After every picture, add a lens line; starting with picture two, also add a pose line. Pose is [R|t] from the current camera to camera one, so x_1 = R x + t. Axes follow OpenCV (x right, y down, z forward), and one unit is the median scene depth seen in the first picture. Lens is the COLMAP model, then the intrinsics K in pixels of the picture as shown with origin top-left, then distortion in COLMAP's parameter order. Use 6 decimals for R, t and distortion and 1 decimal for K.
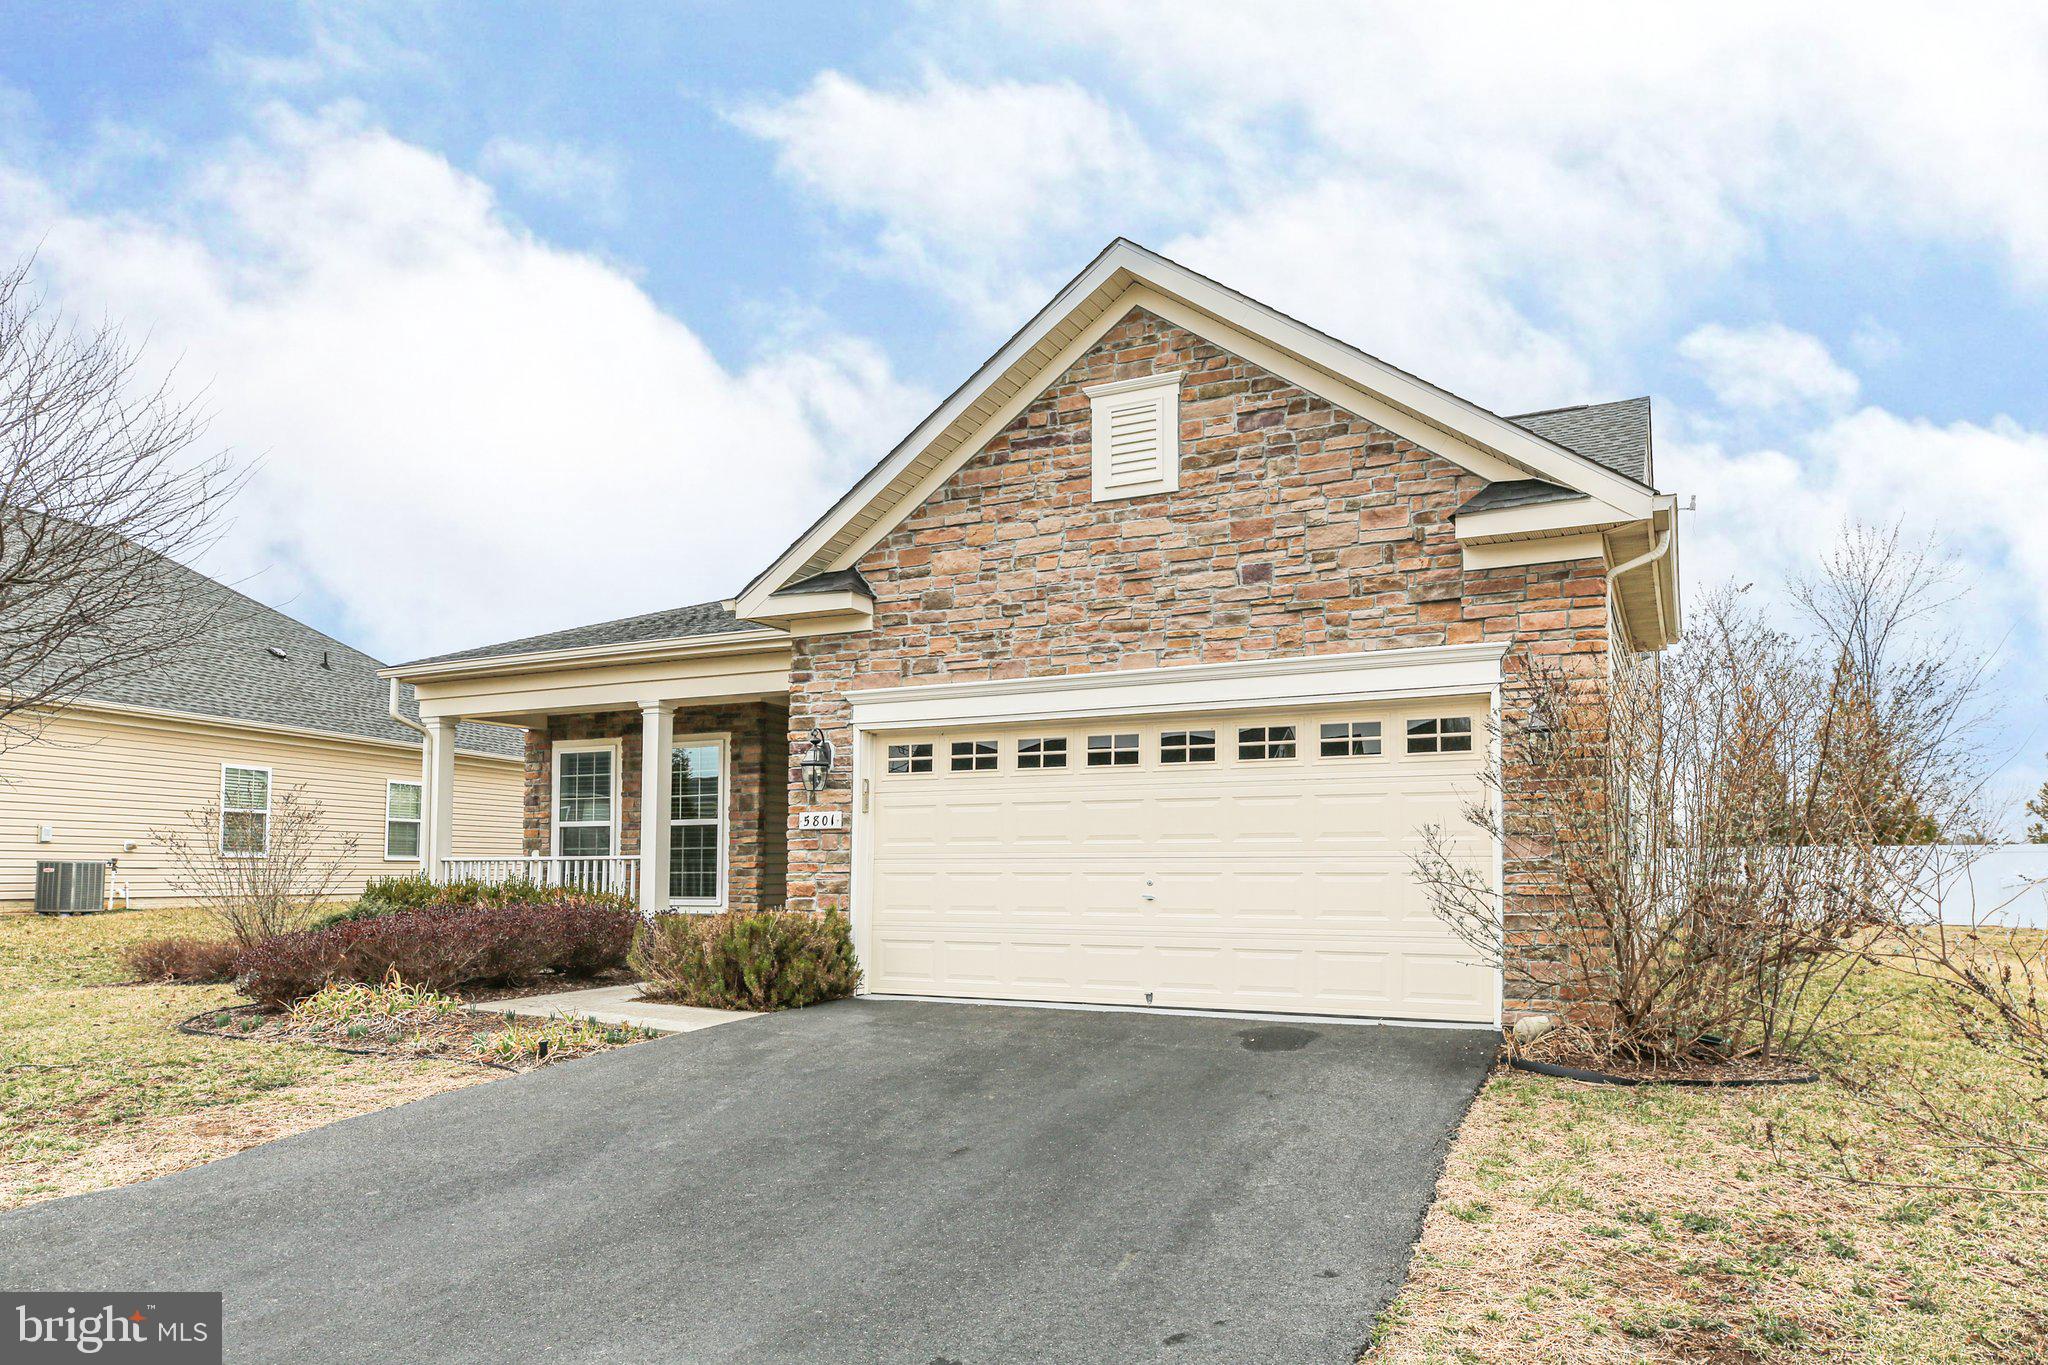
lens RADIAL K [[1401.6, 0, 1024.0], [0, 1401.6, 682.5], [0, 0, 1]] dist [0.002951, -0.001304]
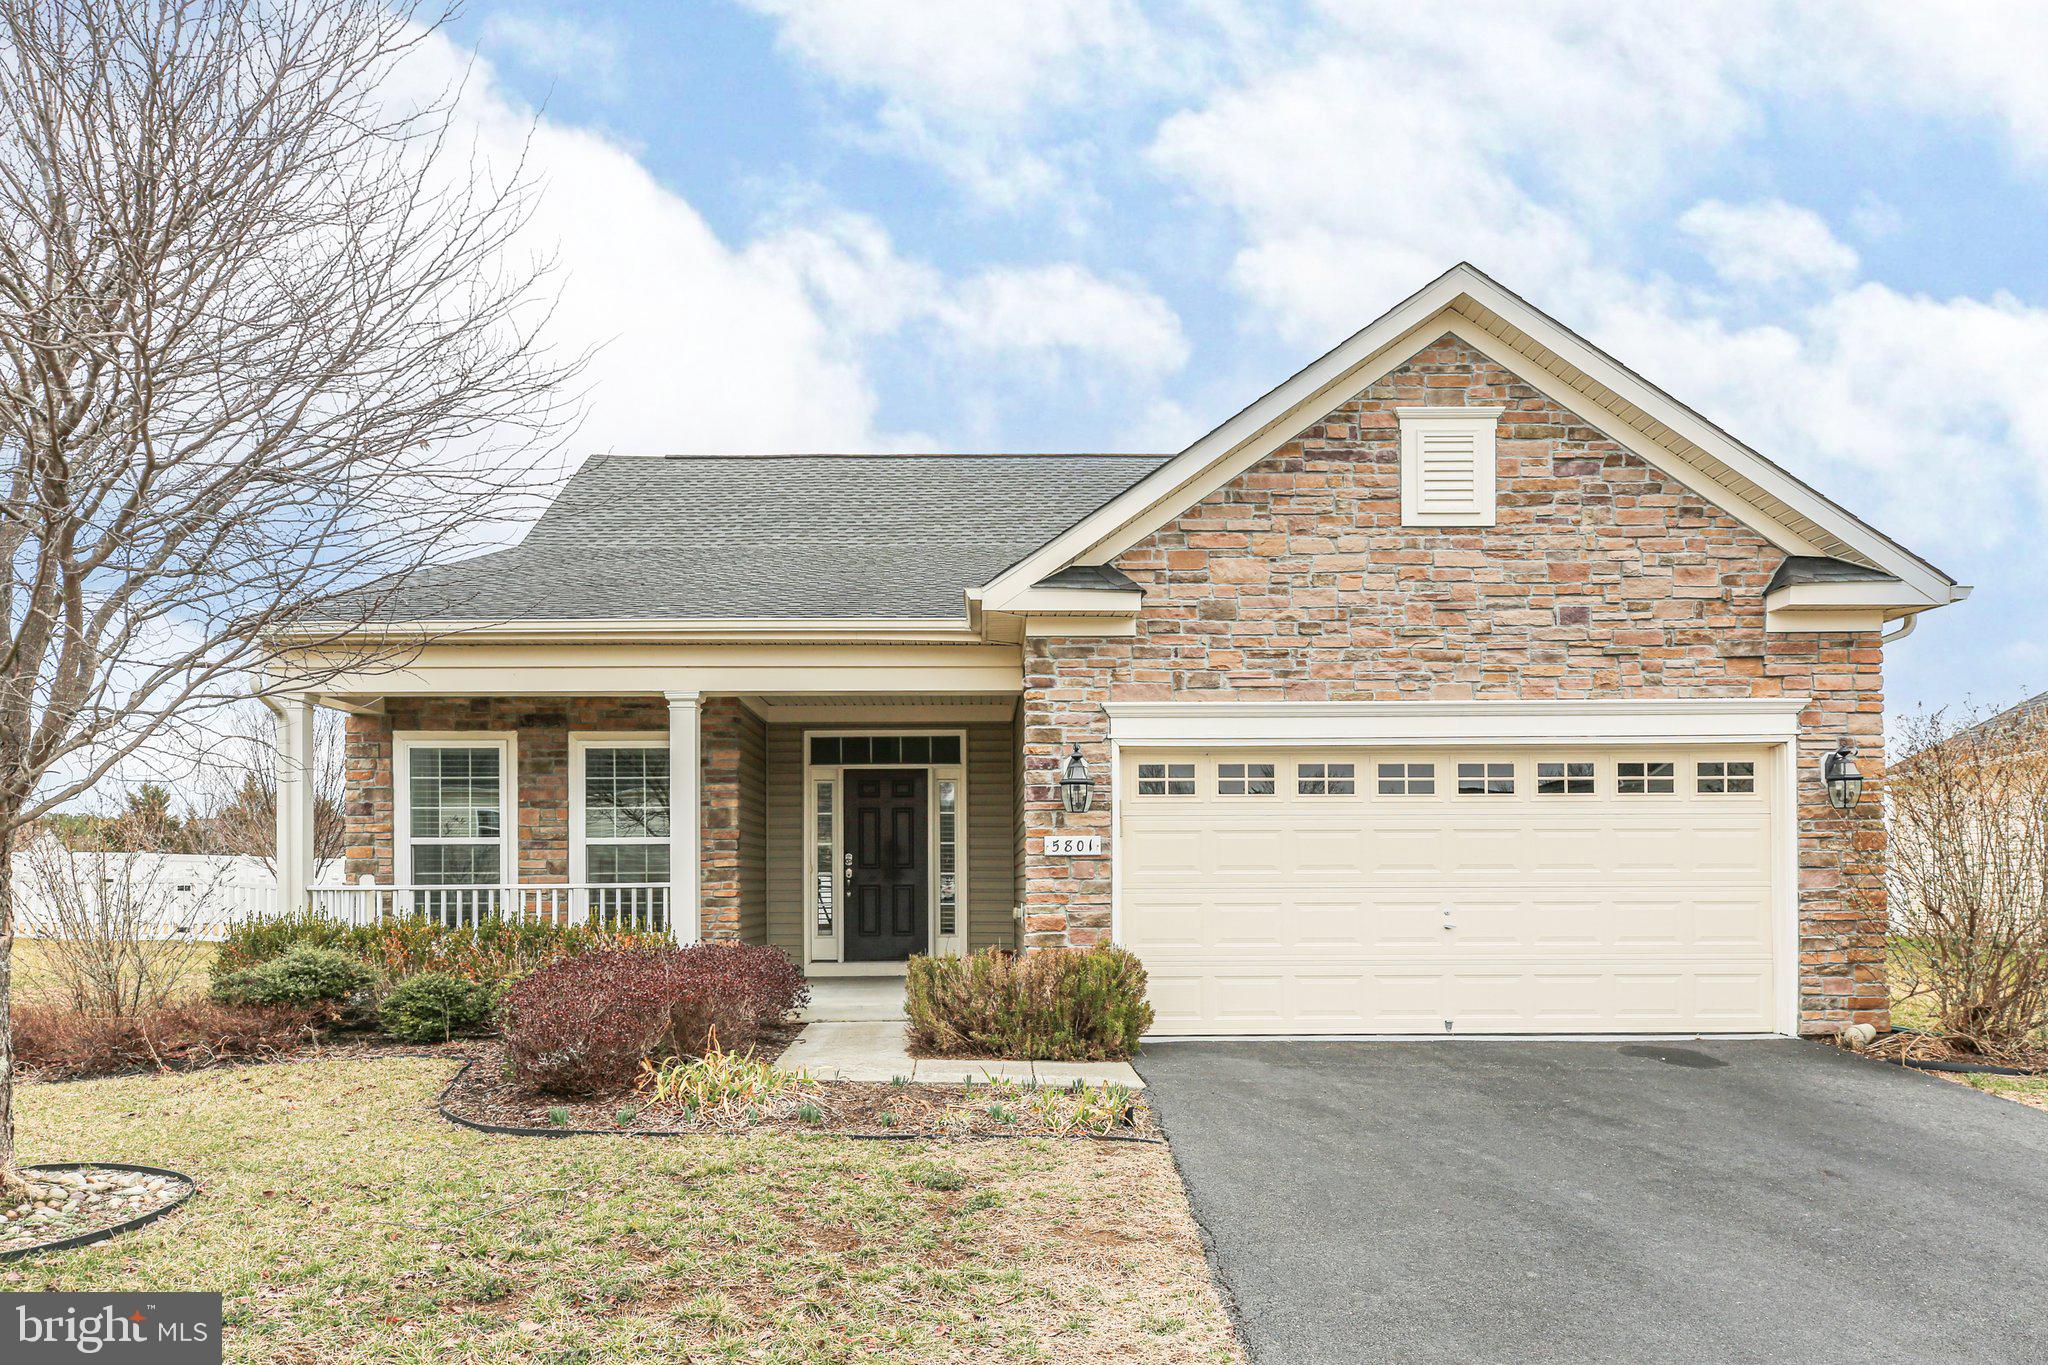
lens RADIAL K [[1542.3, 0, 1021.5], [0, 1542.3, 738.4], [0, 0, 1]] dist [0.027011, -0.011107]
pose [[0.874160, 0.042512, 0.483774, -0.707281], [-0.060345, 0.997949, 0.021346, 0.012738], [-0.481874, -0.047853, 0.874933, 0.177102]]
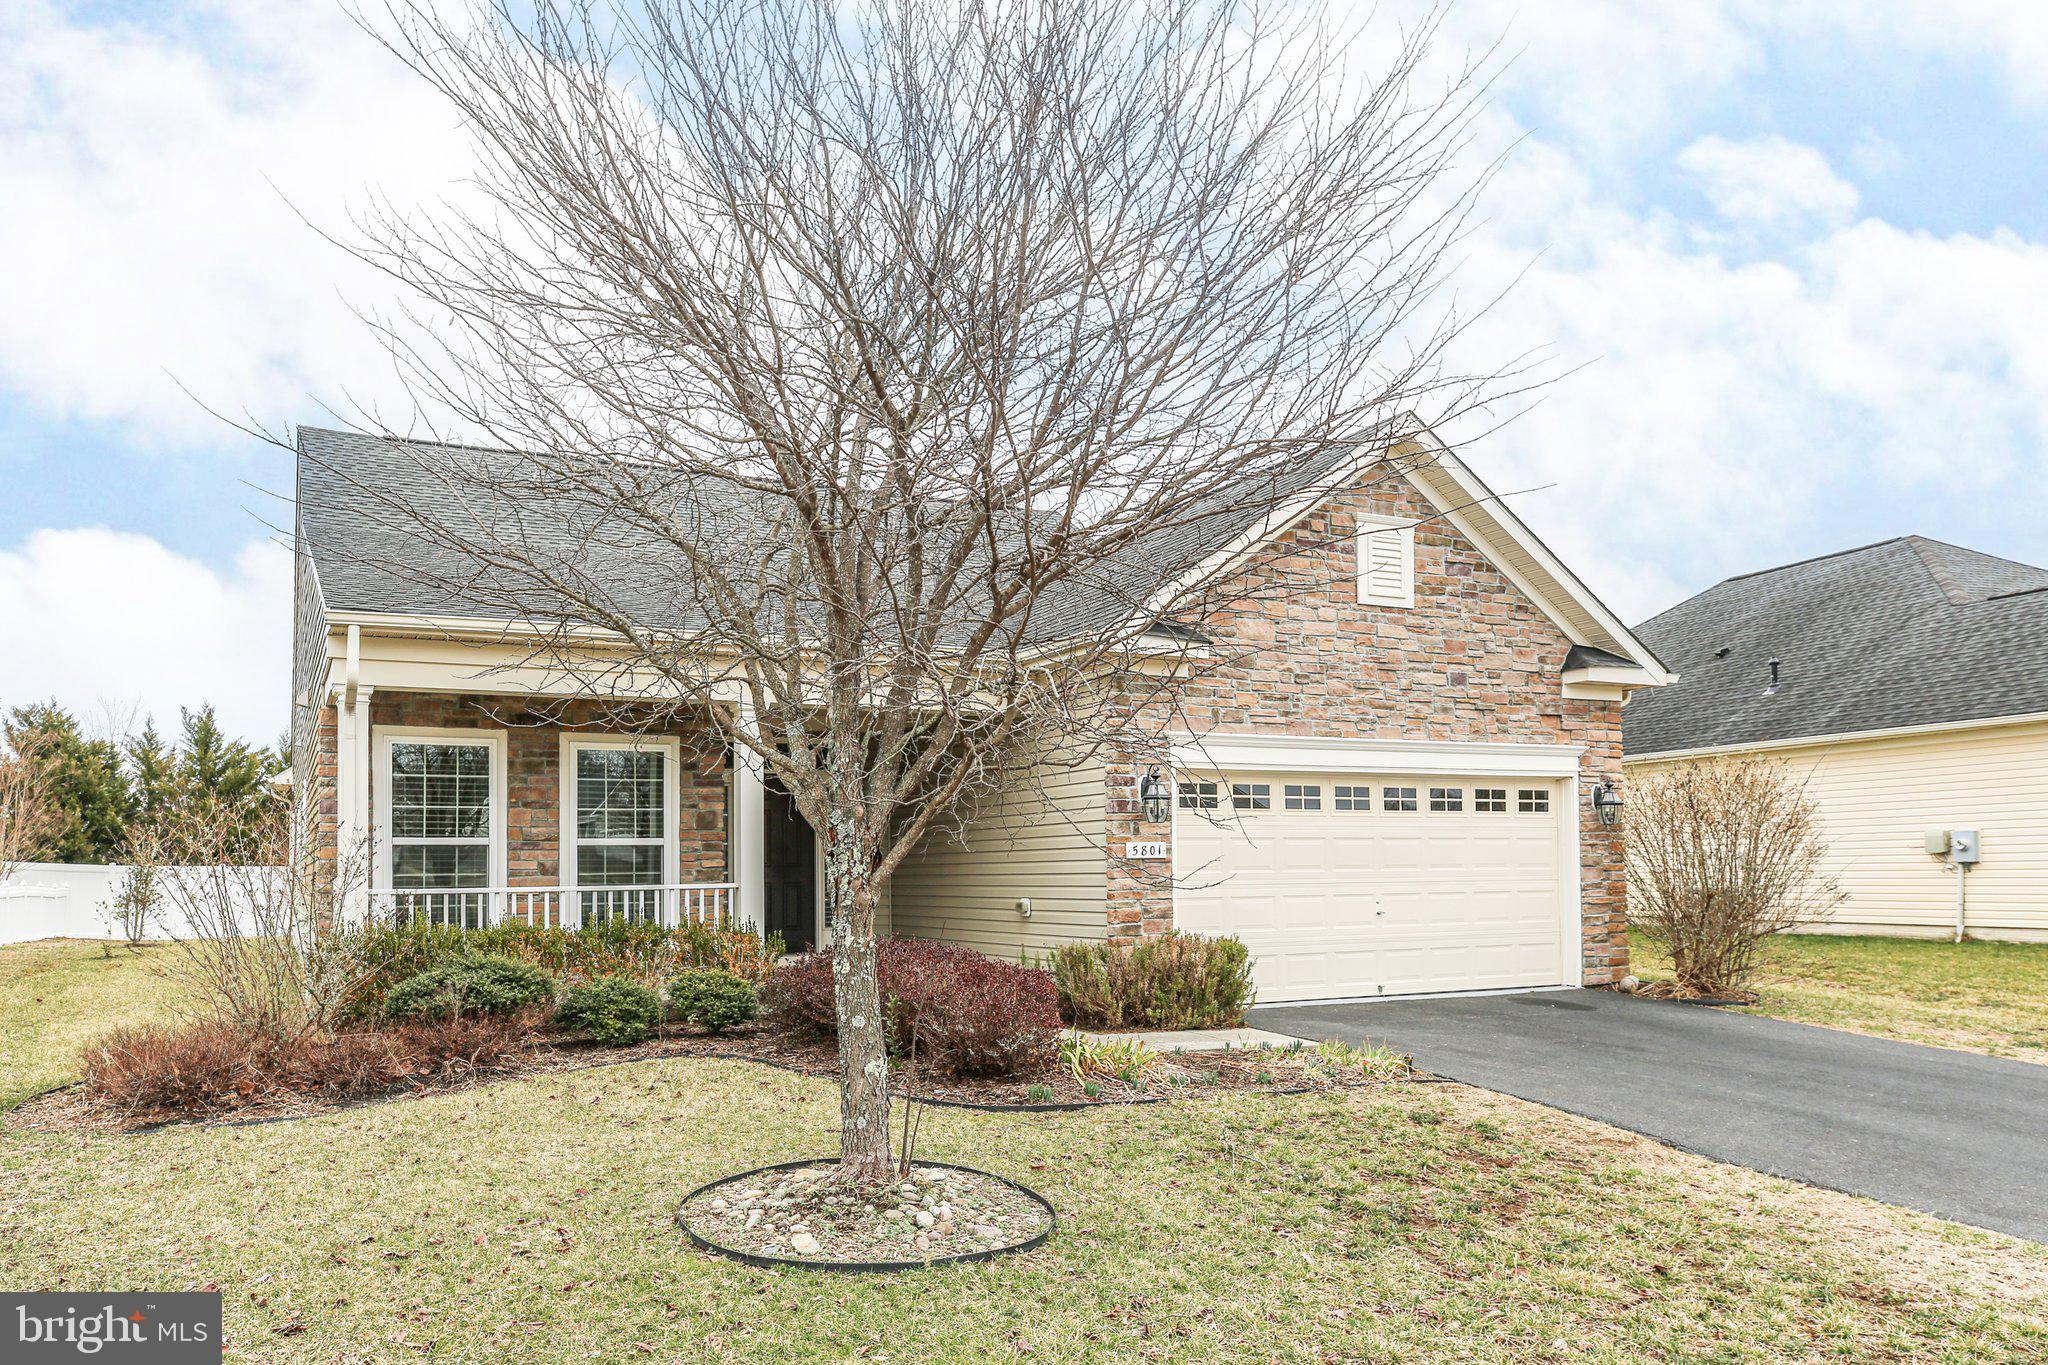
lens RADIAL K [[1473.1, 0, 1024.0], [0, 1473.1, 682.5], [0, 0, 1]] dist [0.028534, -0.001468]
pose [[0.570501, 0.096711, 0.815583, -1.223137], [-0.099669, 0.993856, -0.048132, 0.037997], [-0.815227, -0.053829, 0.576634, 0.475252]]
